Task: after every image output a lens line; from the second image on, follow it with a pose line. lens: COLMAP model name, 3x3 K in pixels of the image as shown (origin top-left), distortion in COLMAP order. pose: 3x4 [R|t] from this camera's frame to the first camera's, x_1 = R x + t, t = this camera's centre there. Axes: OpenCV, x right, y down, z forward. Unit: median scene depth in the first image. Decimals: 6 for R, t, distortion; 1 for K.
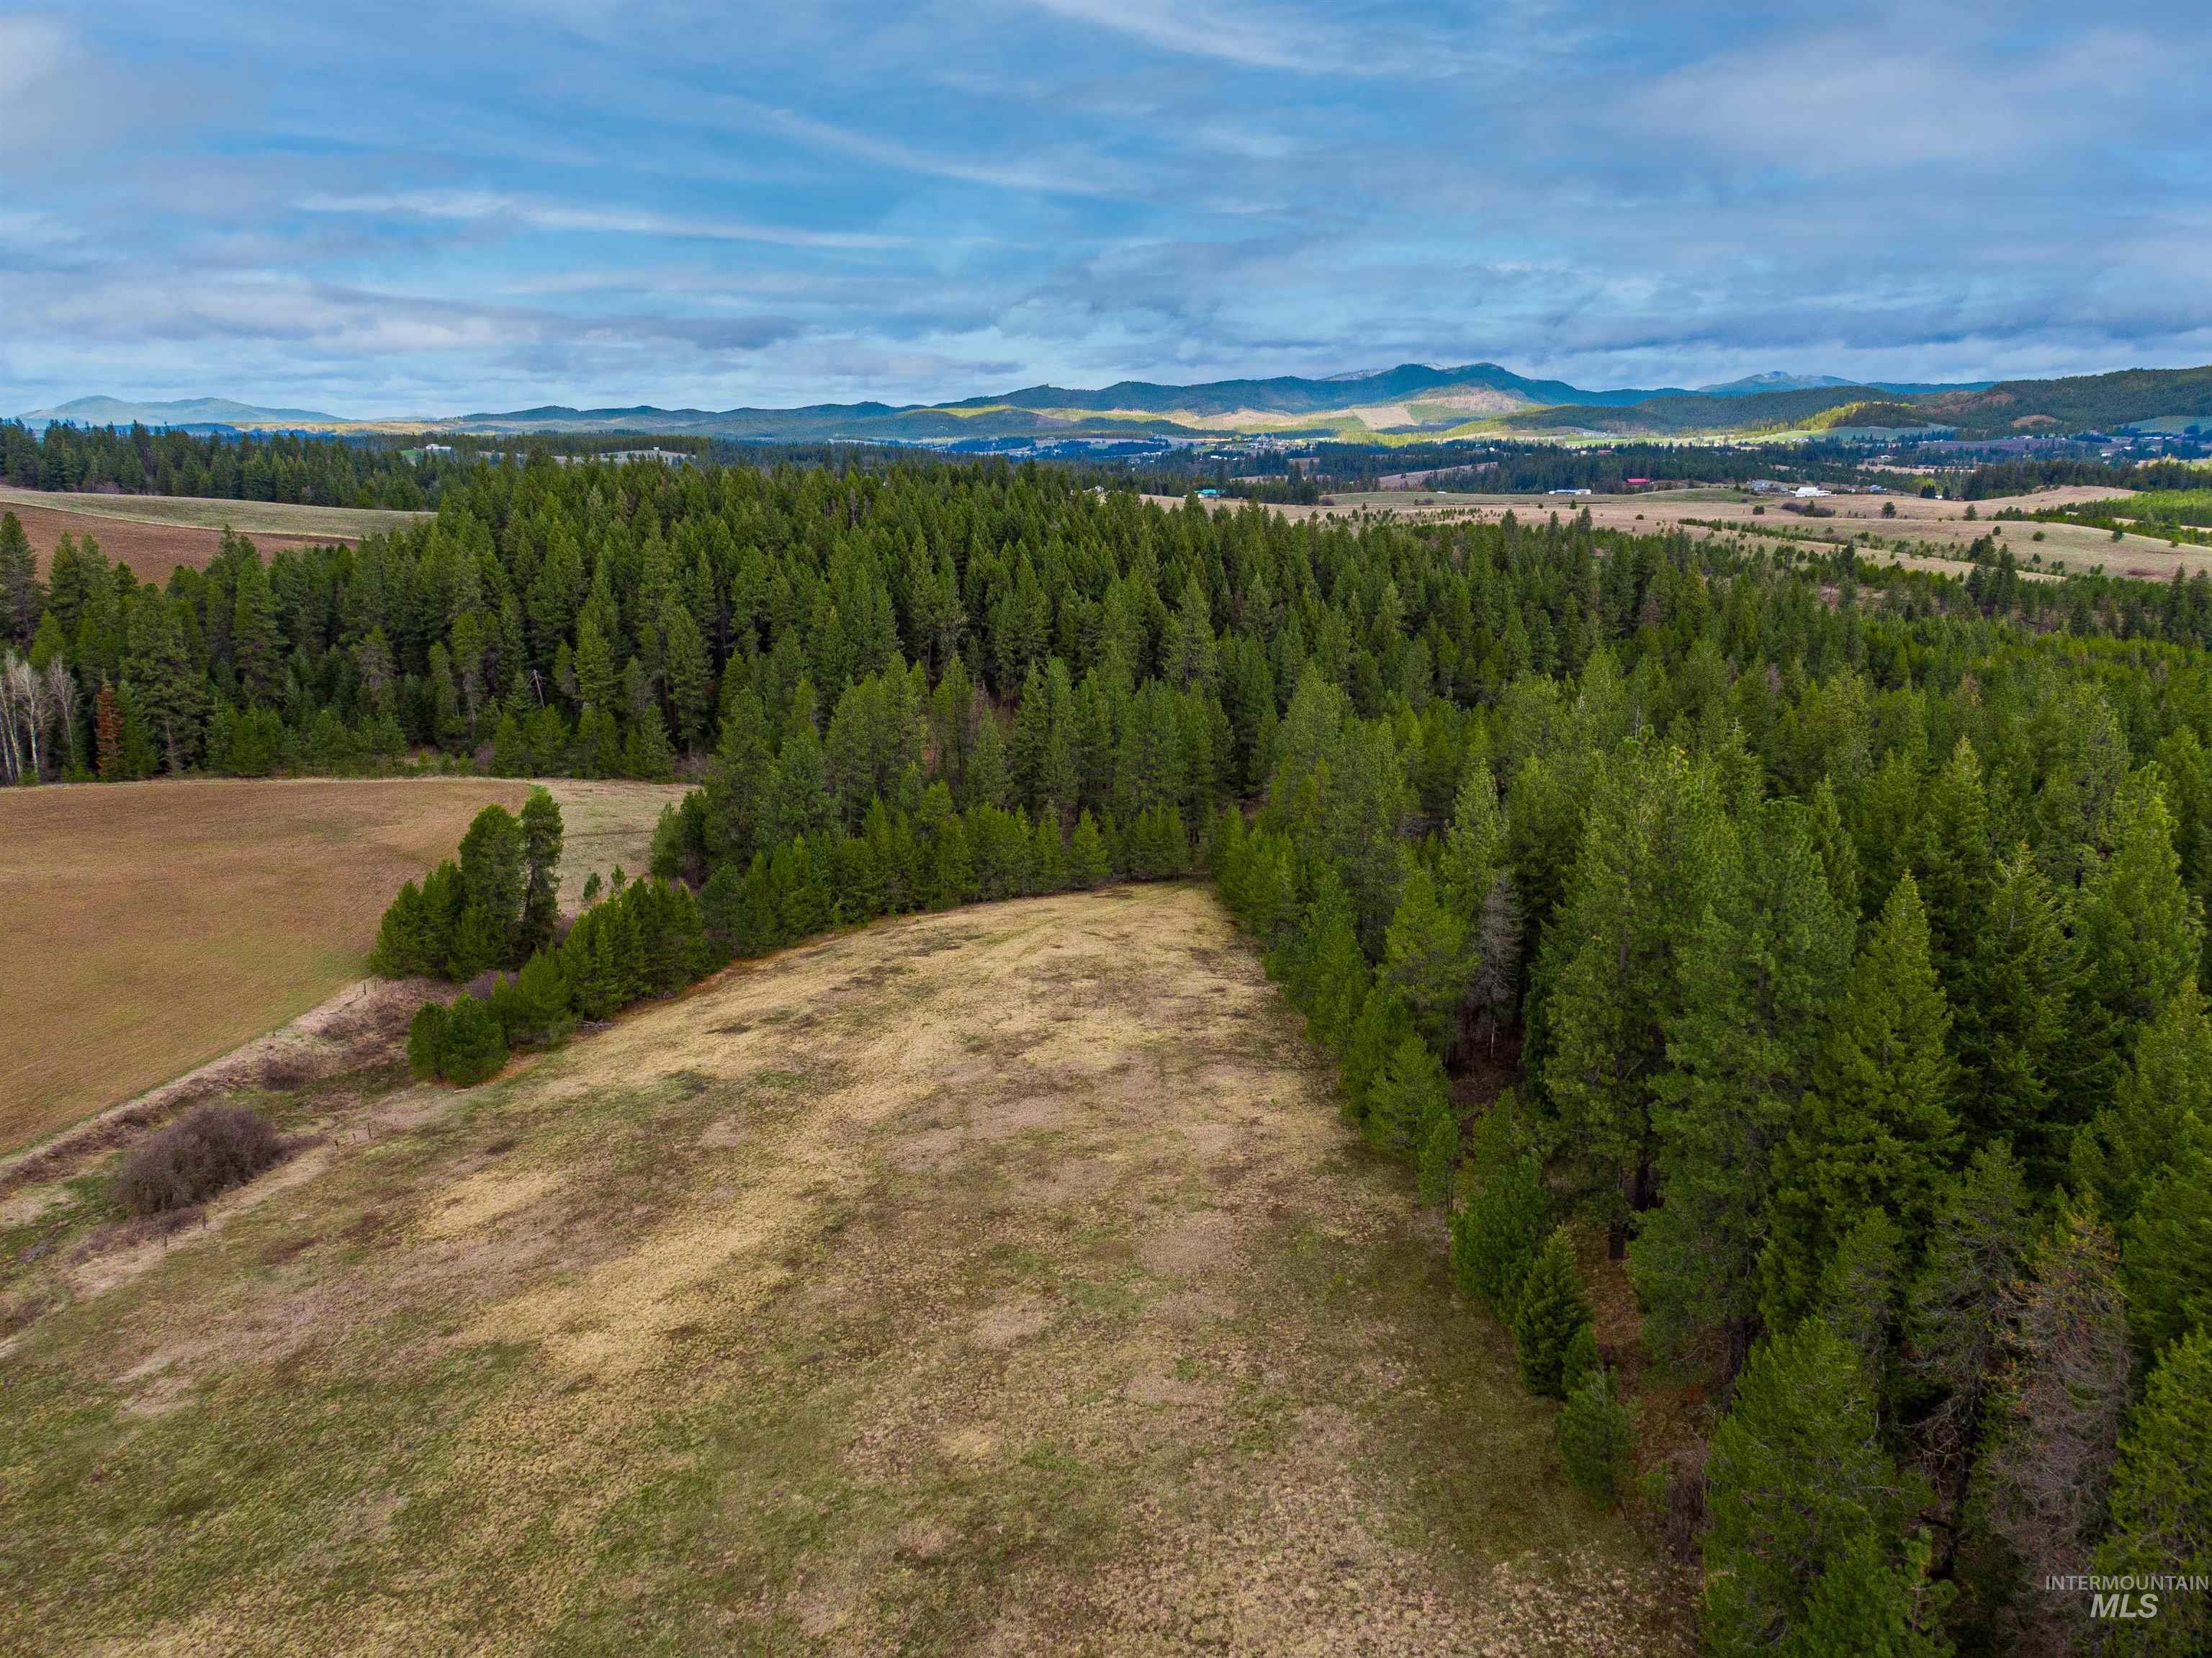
lens RADIAL K [[1598.7, 0, 1092.2], [0, 1598.7, 824.5], [0, 0, 1]] dist [0.017150, -0.026487]
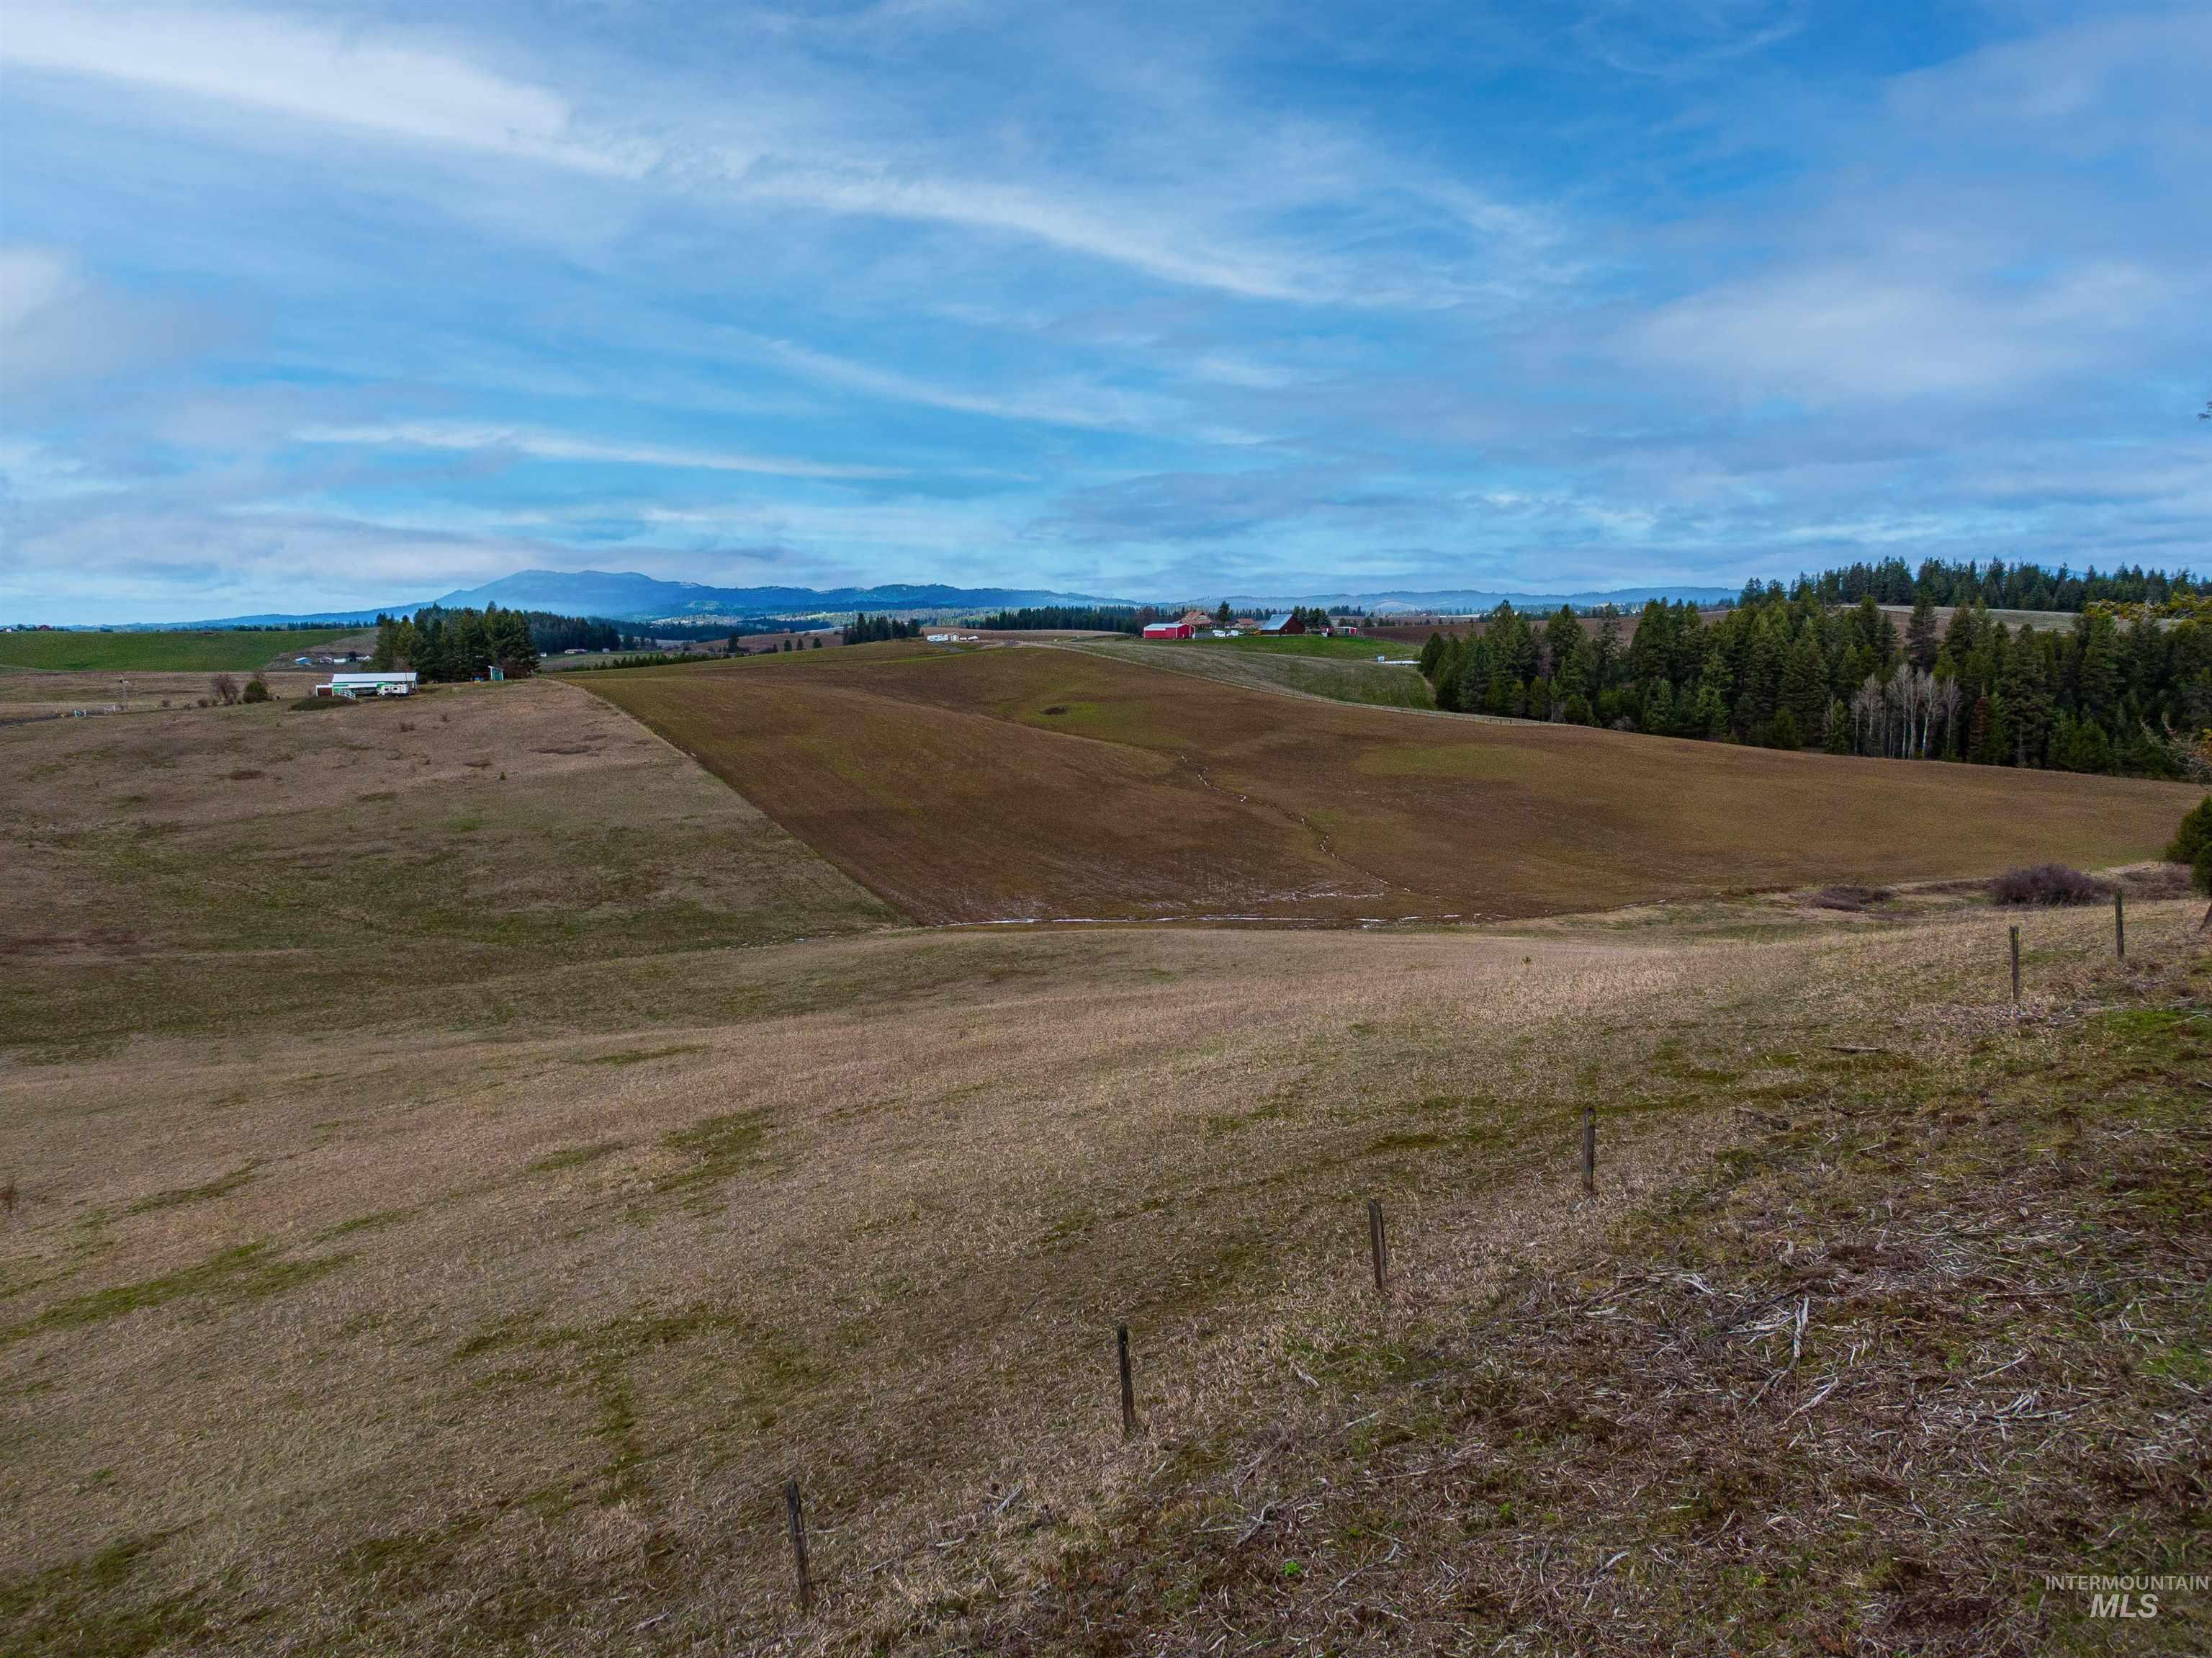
lens RADIAL K [[1598.7, 0, 1121.5], [0, 1598.7, 828.4], [0, 0, 1]] dist [0.017150, -0.026487]
pose [[0.535647, 0.101899, -0.838271, 0.123698], [-0.184588, 0.982815, 0.001519, 0.131096], [0.824020, 0.153921, 0.545251, -0.276710]]
